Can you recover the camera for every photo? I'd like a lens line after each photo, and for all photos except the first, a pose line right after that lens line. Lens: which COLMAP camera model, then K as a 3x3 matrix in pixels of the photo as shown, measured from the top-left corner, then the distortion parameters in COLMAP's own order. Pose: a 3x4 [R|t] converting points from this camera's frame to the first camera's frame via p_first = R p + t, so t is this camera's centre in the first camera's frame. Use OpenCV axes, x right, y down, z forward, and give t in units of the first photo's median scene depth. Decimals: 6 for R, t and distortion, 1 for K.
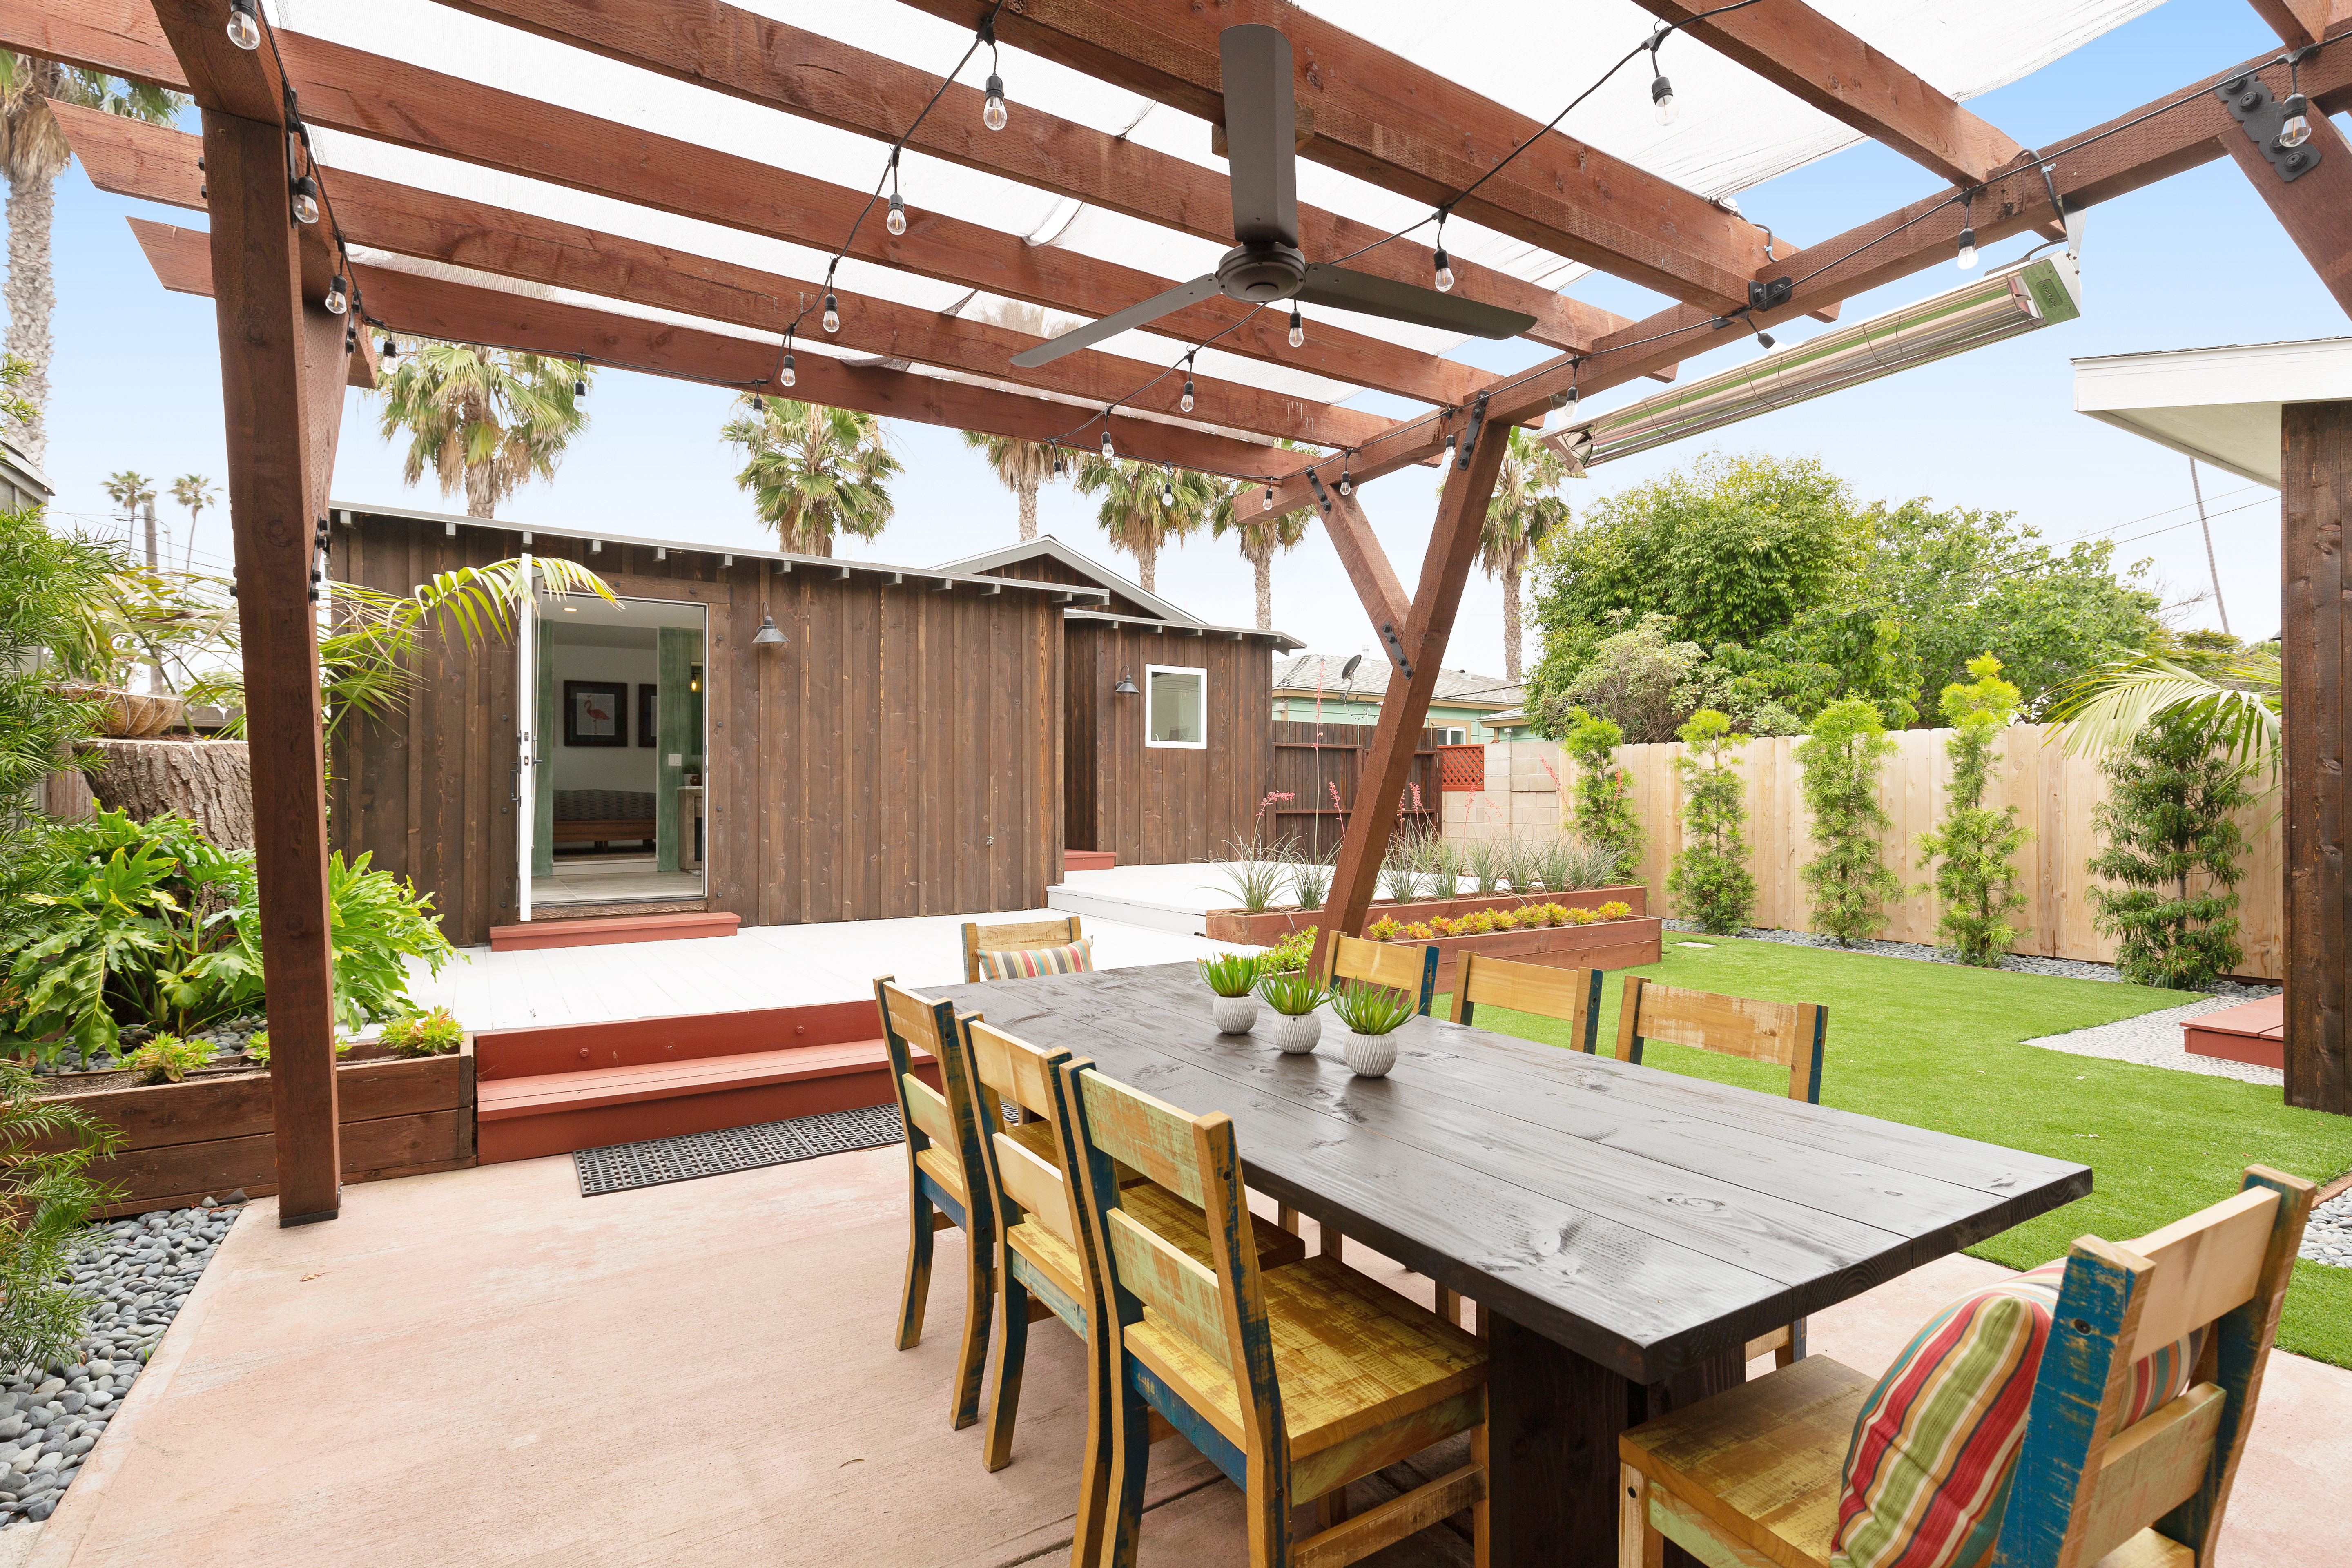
lens RADIAL K [[1099.9, 0, 1172.3], [0, 1099.9, 792.9], [0, 0, 1]] dist [0.010390, -0.001505]
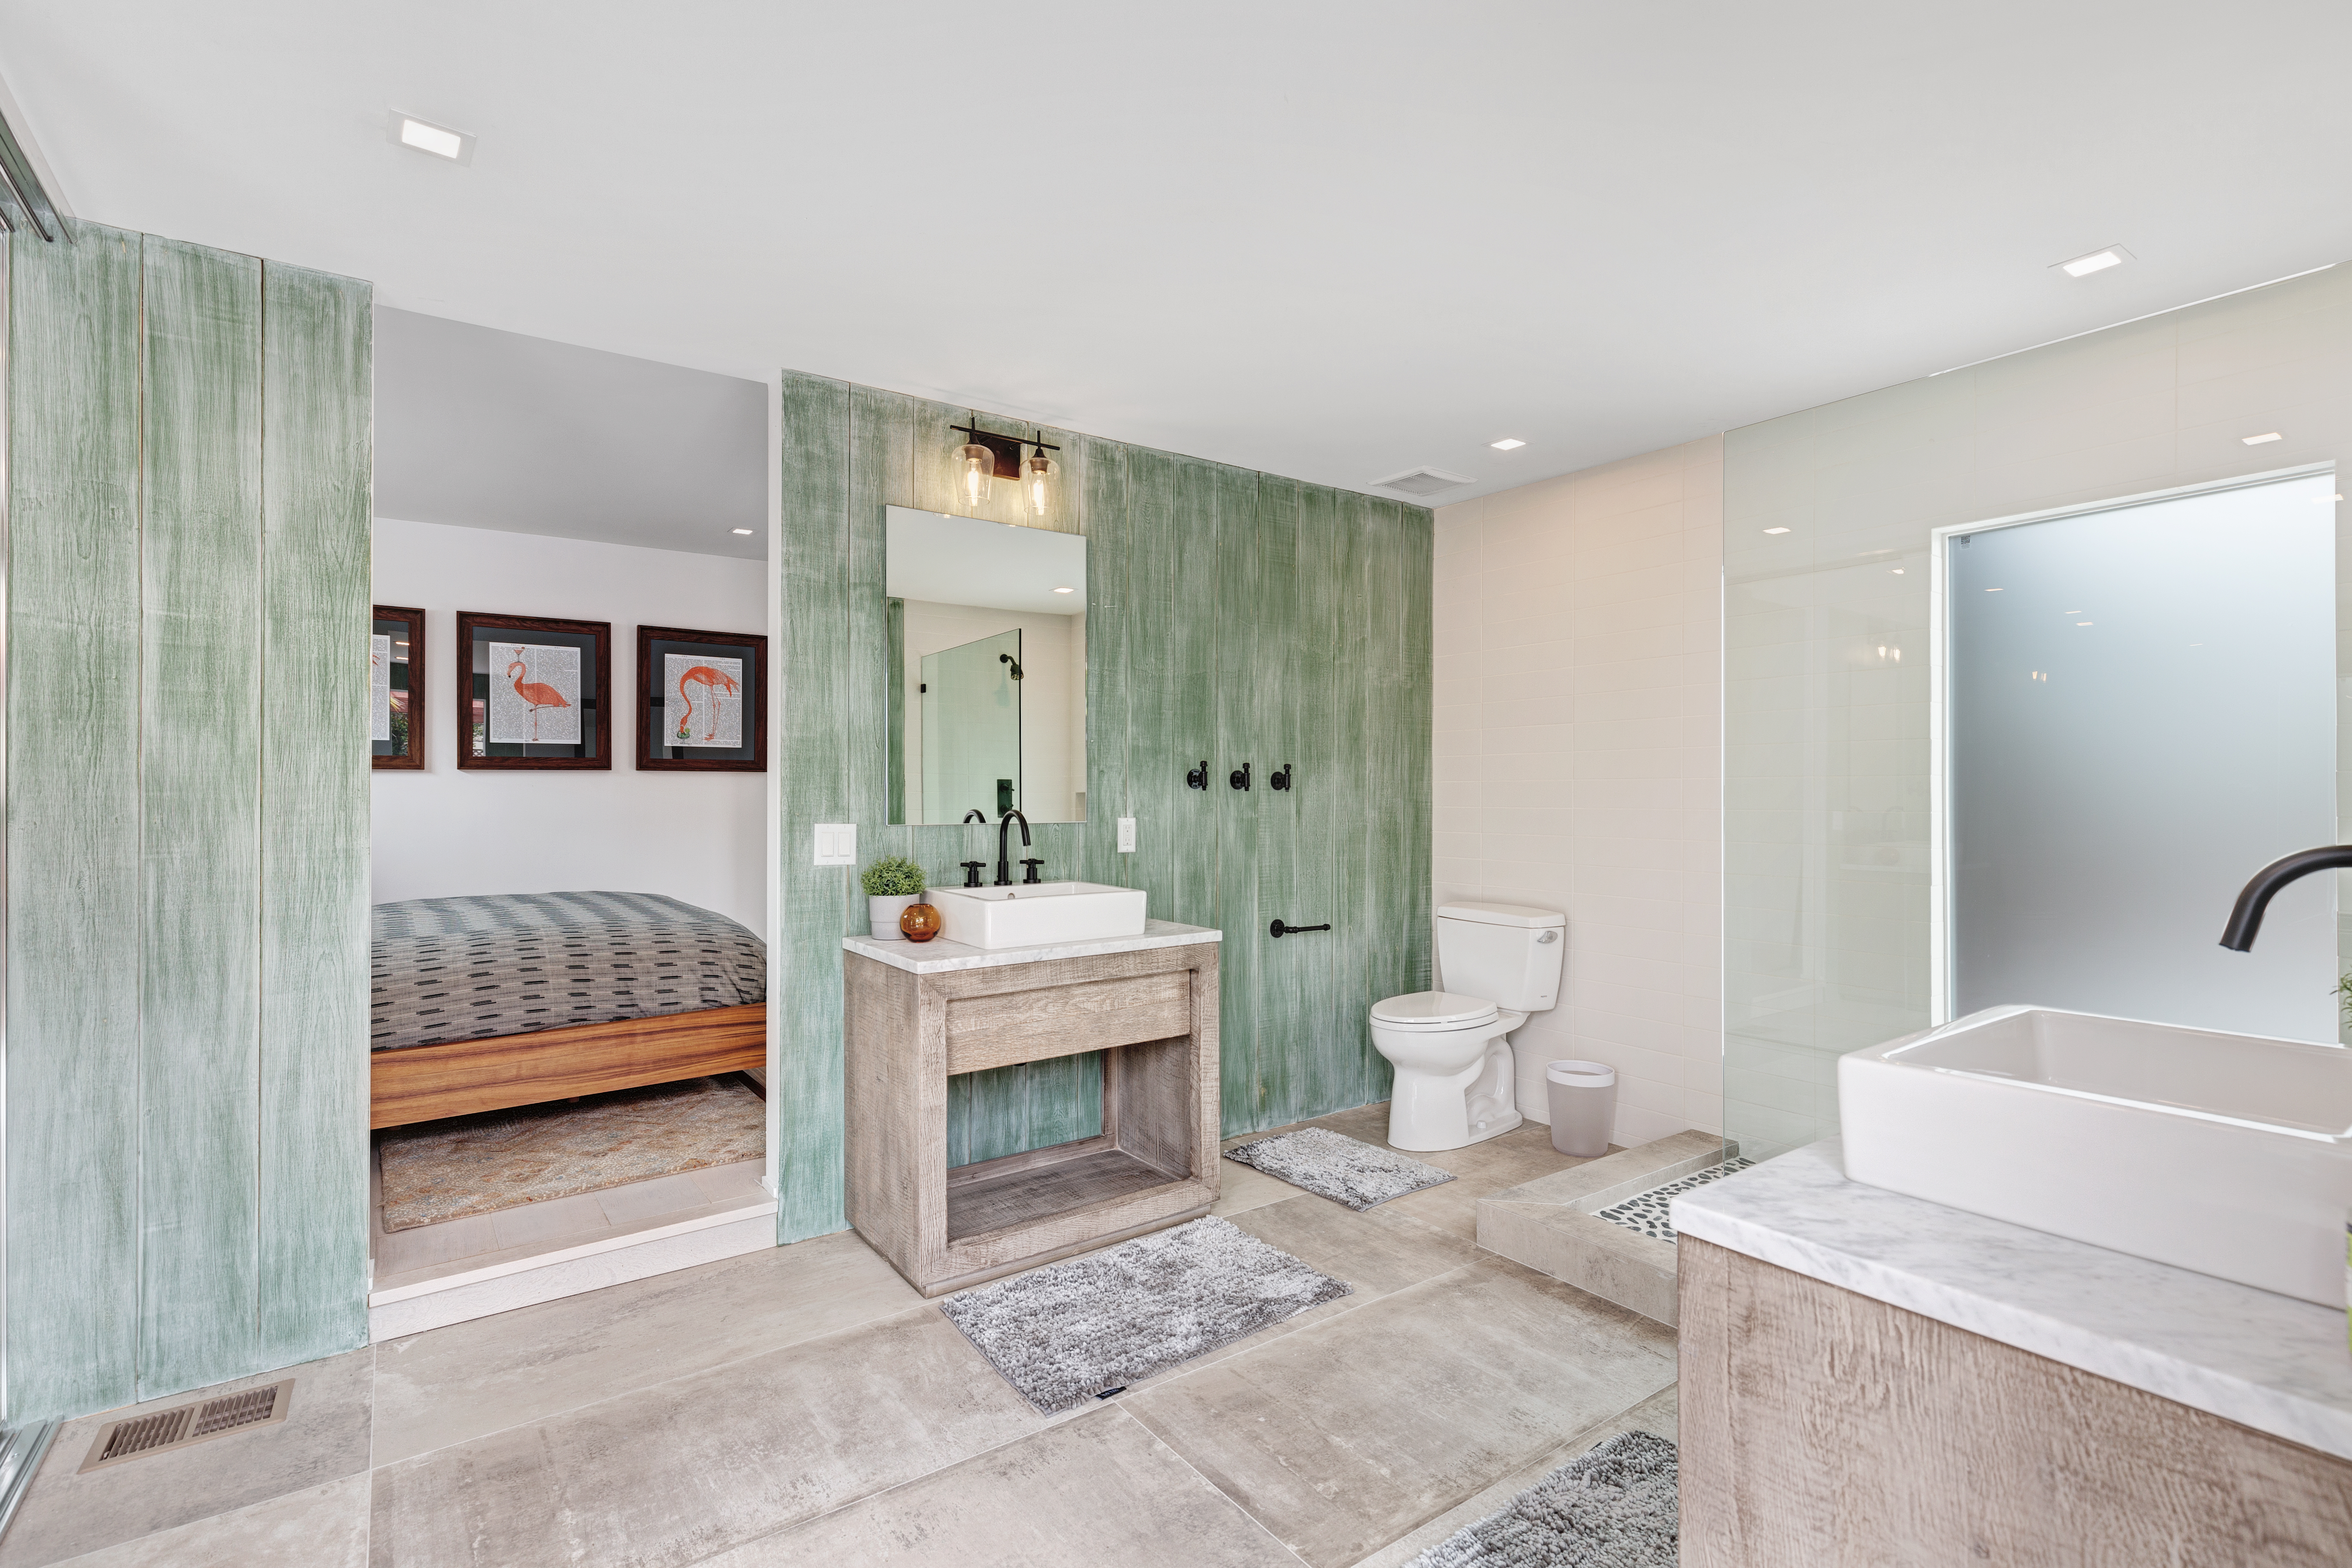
lens RADIAL K [[1099.8, 0, 1171.6], [0, 1099.8, 792.6], [0, 0, 1]] dist [0.010390, -0.001505]
pose [[0.998489, 0.009024, 0.054201, -0.378343], [-0.009094, 0.999958, 0.001045, -0.044886], [-0.054189, -0.001536, 0.998529, 0.706111]]
